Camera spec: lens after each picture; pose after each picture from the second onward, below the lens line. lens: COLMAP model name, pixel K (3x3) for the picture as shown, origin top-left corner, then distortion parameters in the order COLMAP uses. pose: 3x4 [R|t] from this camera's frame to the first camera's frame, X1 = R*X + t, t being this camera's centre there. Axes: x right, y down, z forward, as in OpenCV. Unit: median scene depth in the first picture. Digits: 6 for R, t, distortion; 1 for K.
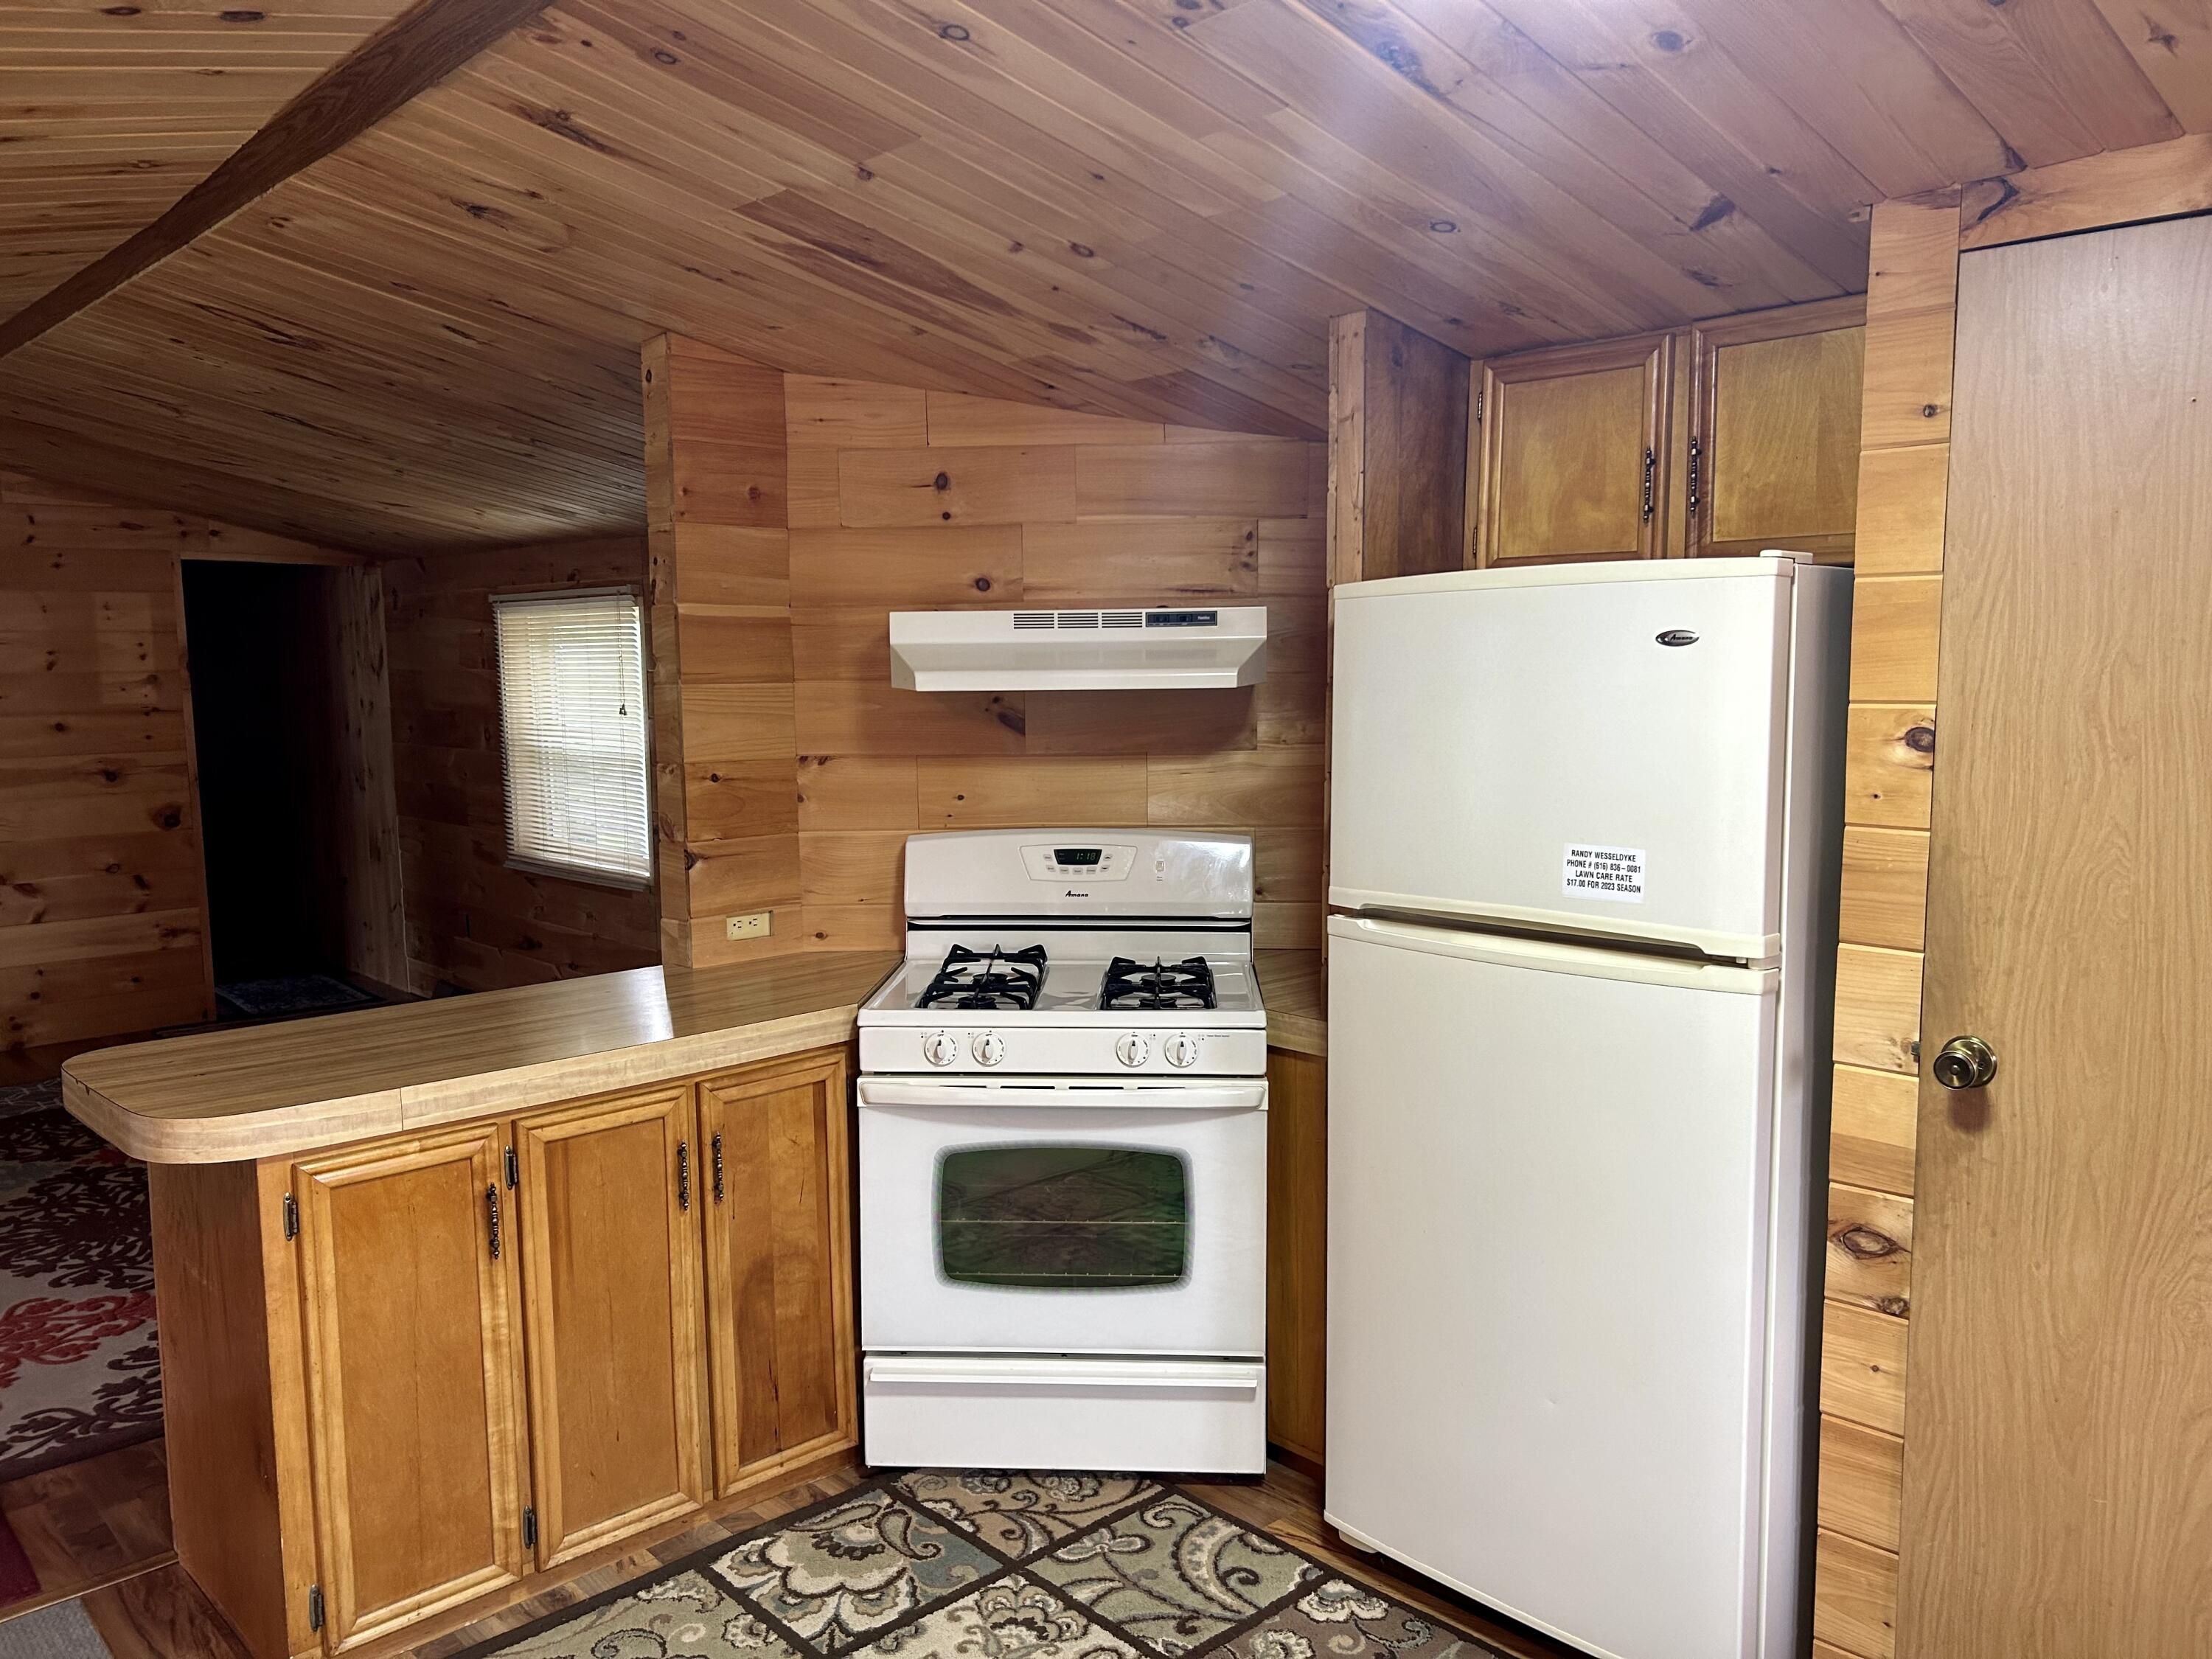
lens RADIAL K [[1633.4, 0, 1106.0], [0, 1633.4, 834.3], [0, 0, 1]] dist [0.007422, -0.008627]
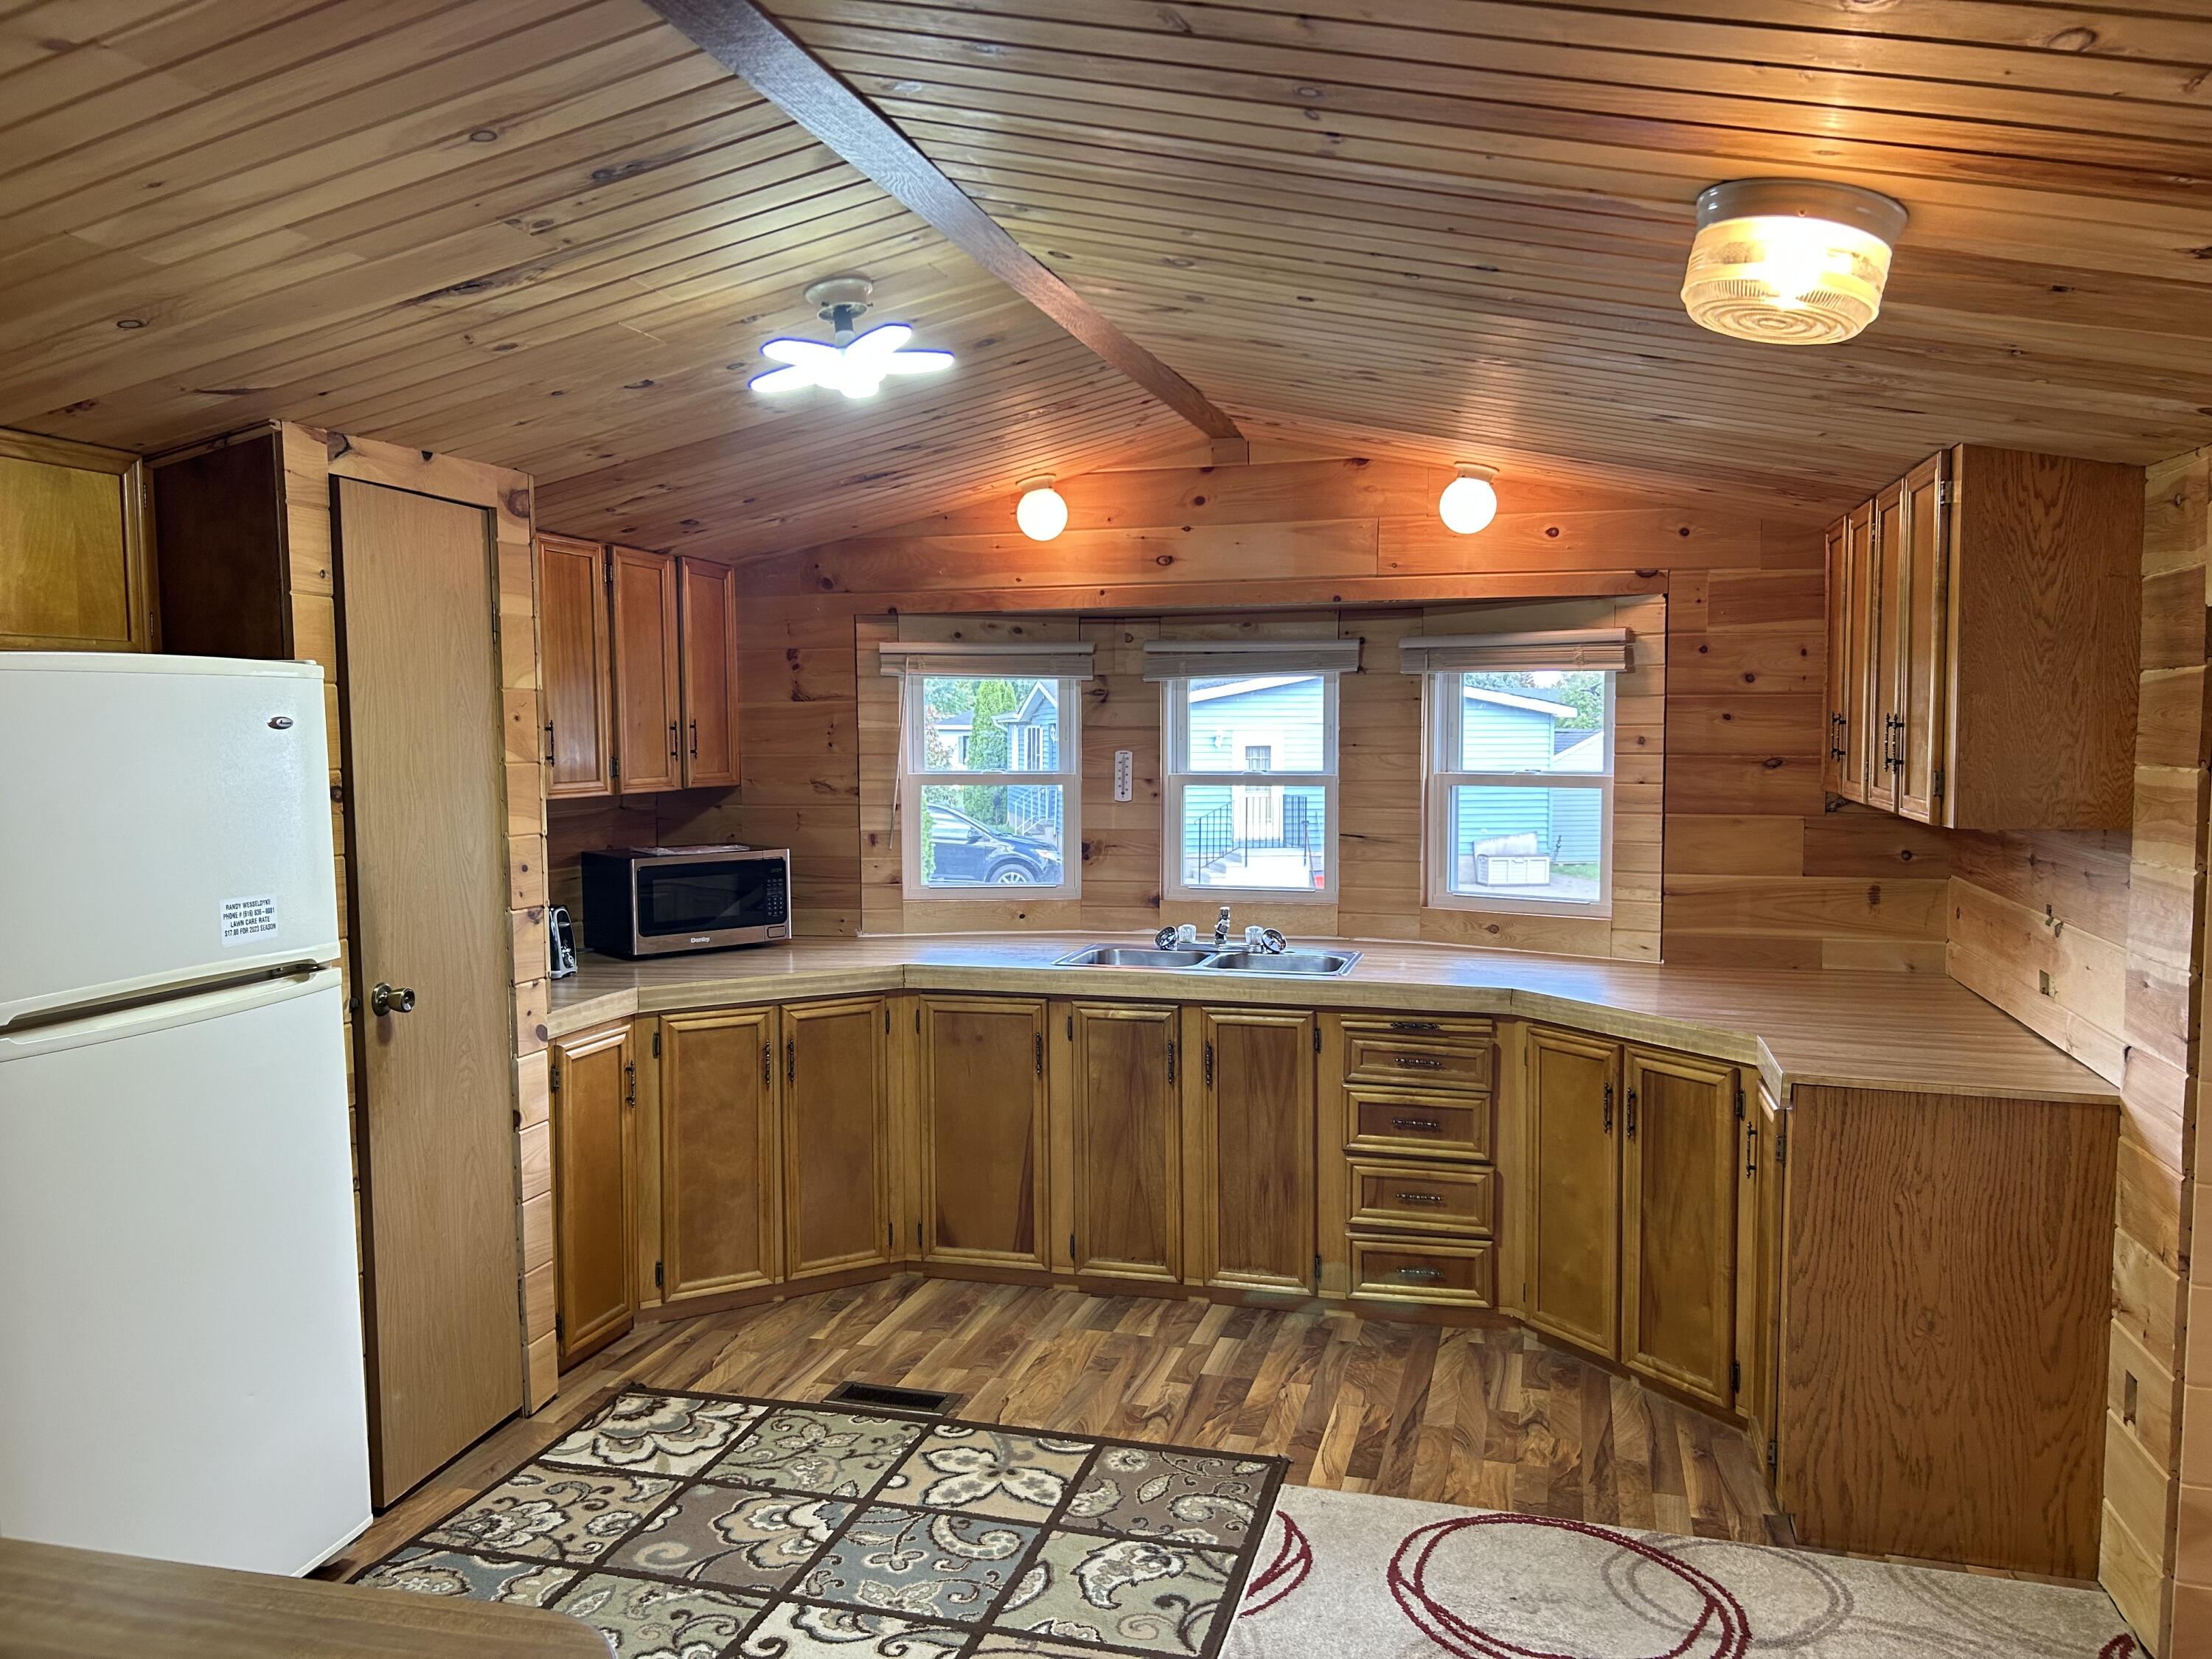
lens RADIAL K [[1654.9, 0, 1114.2], [0, 1654.9, 839.1], [0, 0, 1]] dist [0.078017, -0.078012]
pose [[-0.518245, -0.045266, 0.854033, -0.370367], [0.107871, 0.987163, 0.117781, -0.038318], [-0.848402, 0.153165, -0.506710, 0.375050]]
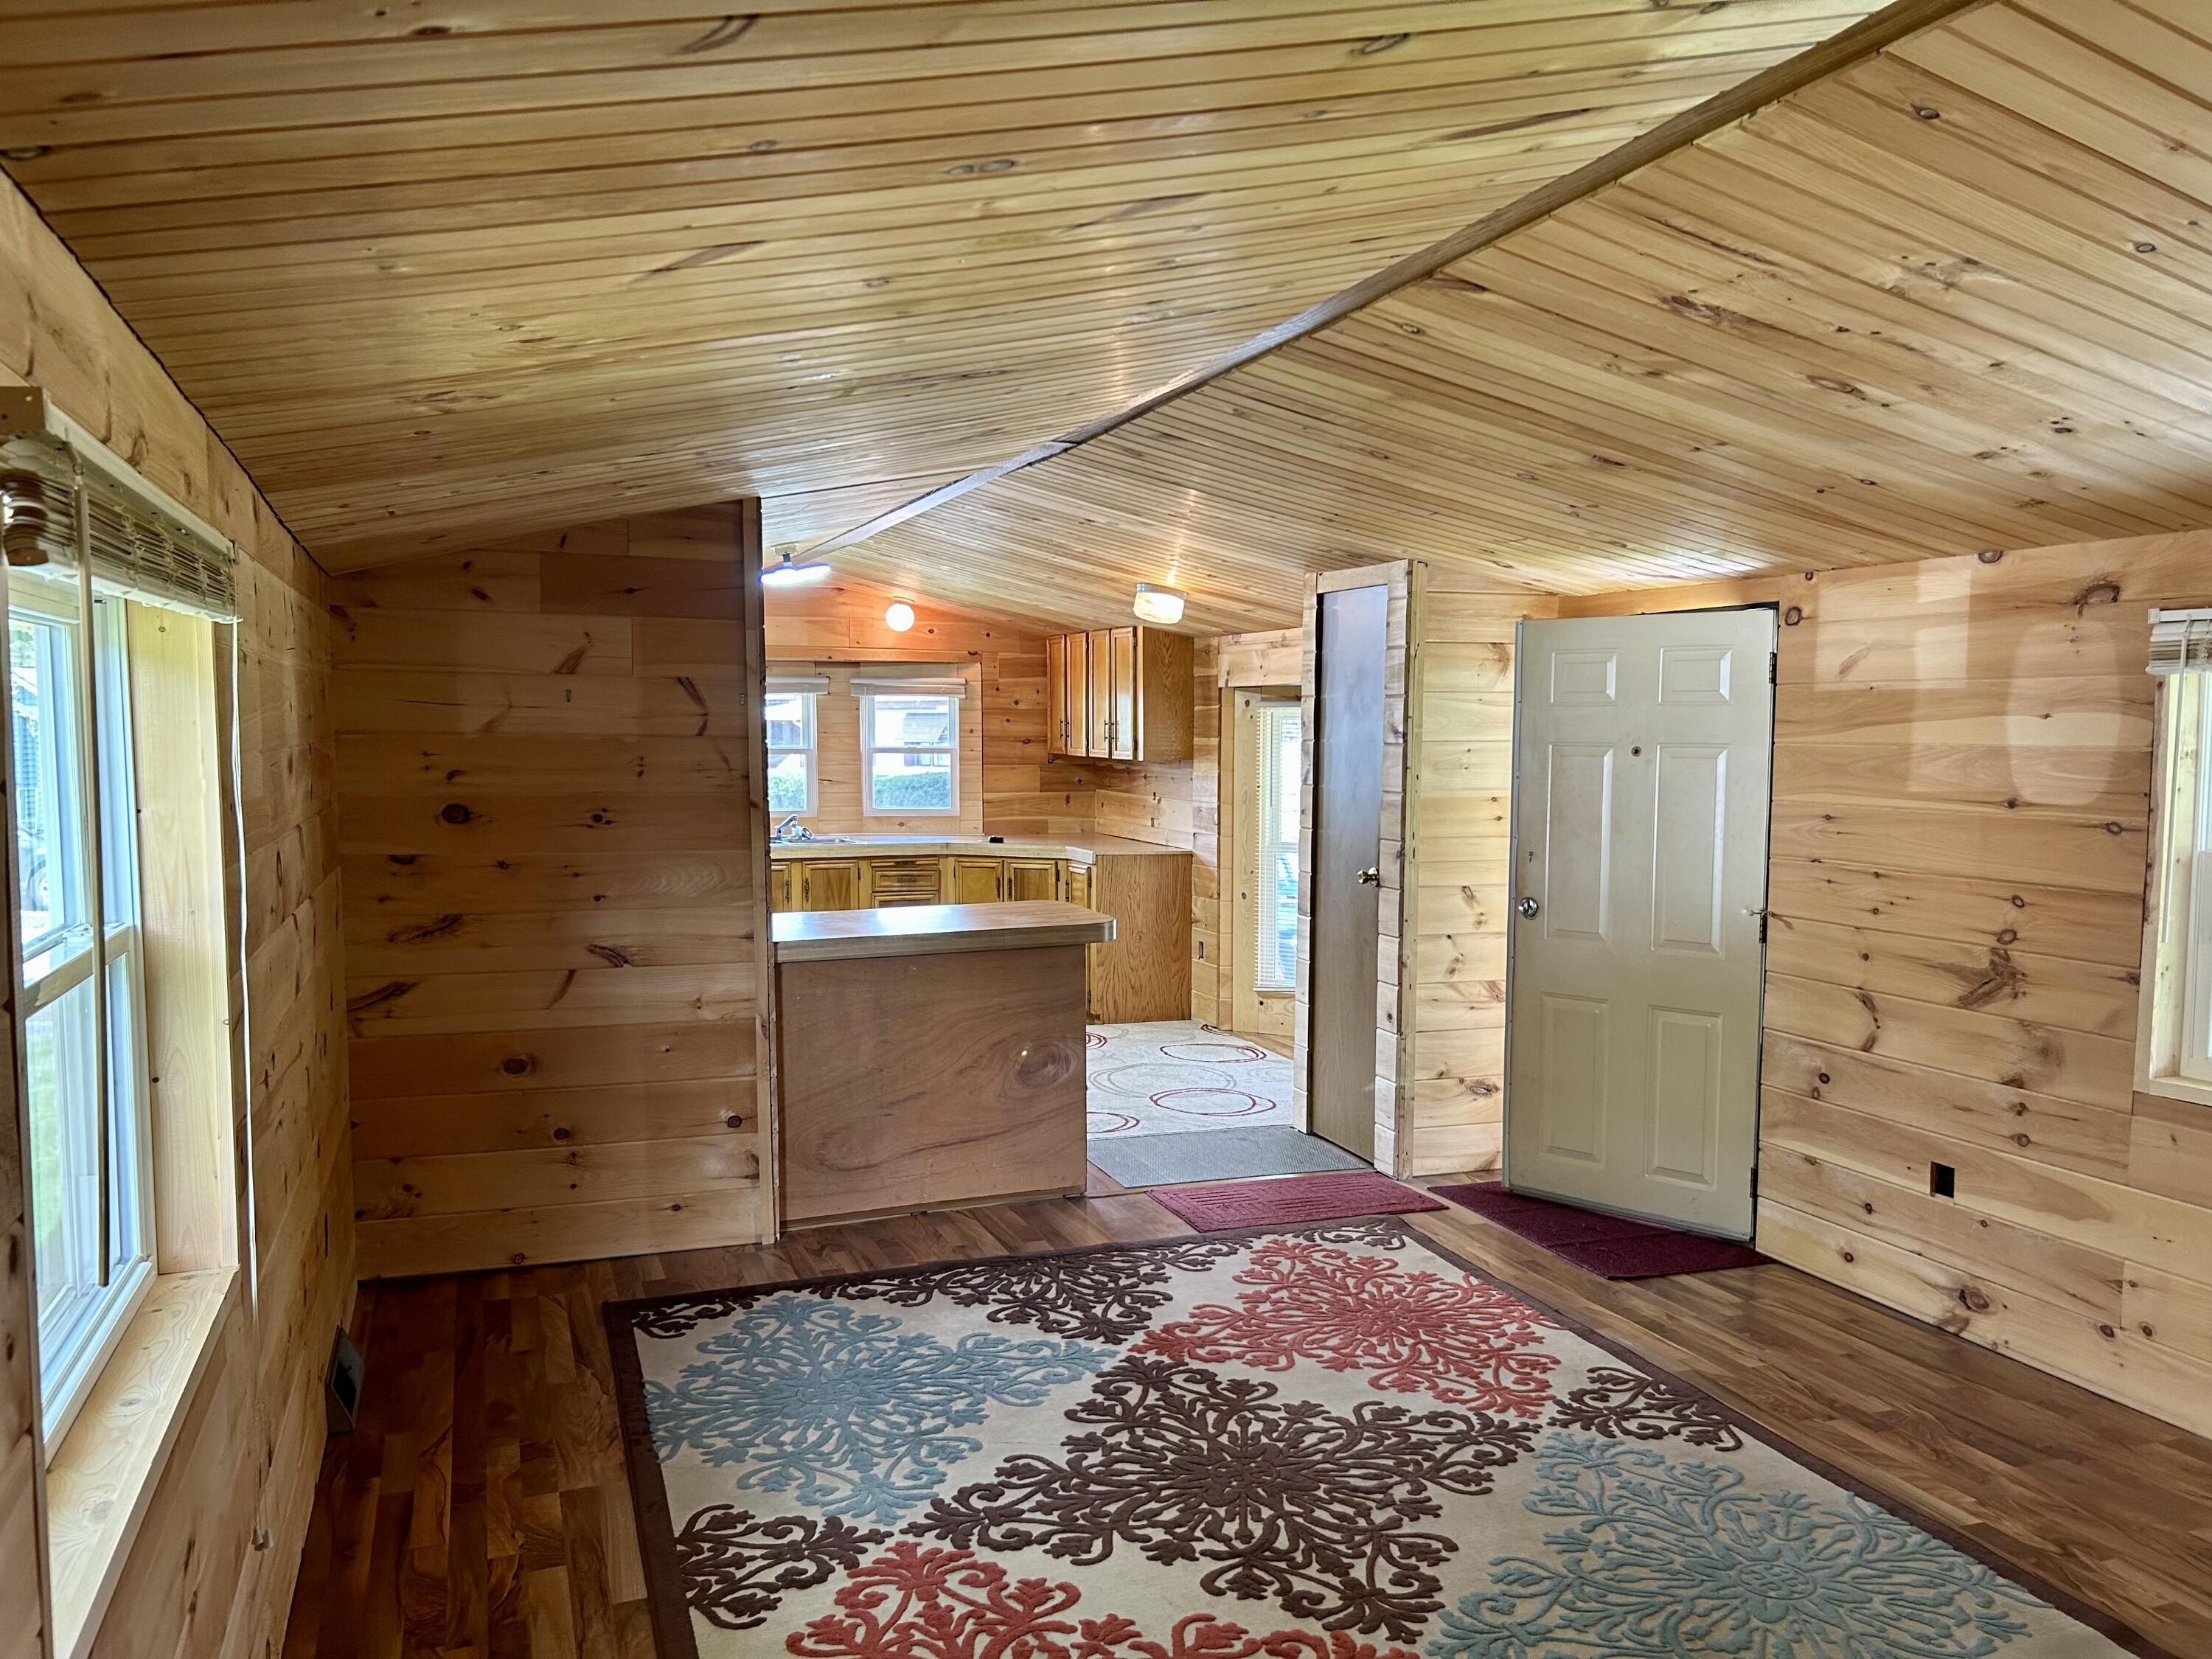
lens RADIAL K [[1673.5, 0, 1084.0], [0, 1673.5, 833.2], [0, 0, 1]] dist [0.089410, -0.082264]
pose [[-0.918561, -0.014165, 0.395025, -0.569158], [0.056009, 0.984611, 0.165545, -0.124342], [-0.391290, 0.174188, -0.903632, 1.148491]]
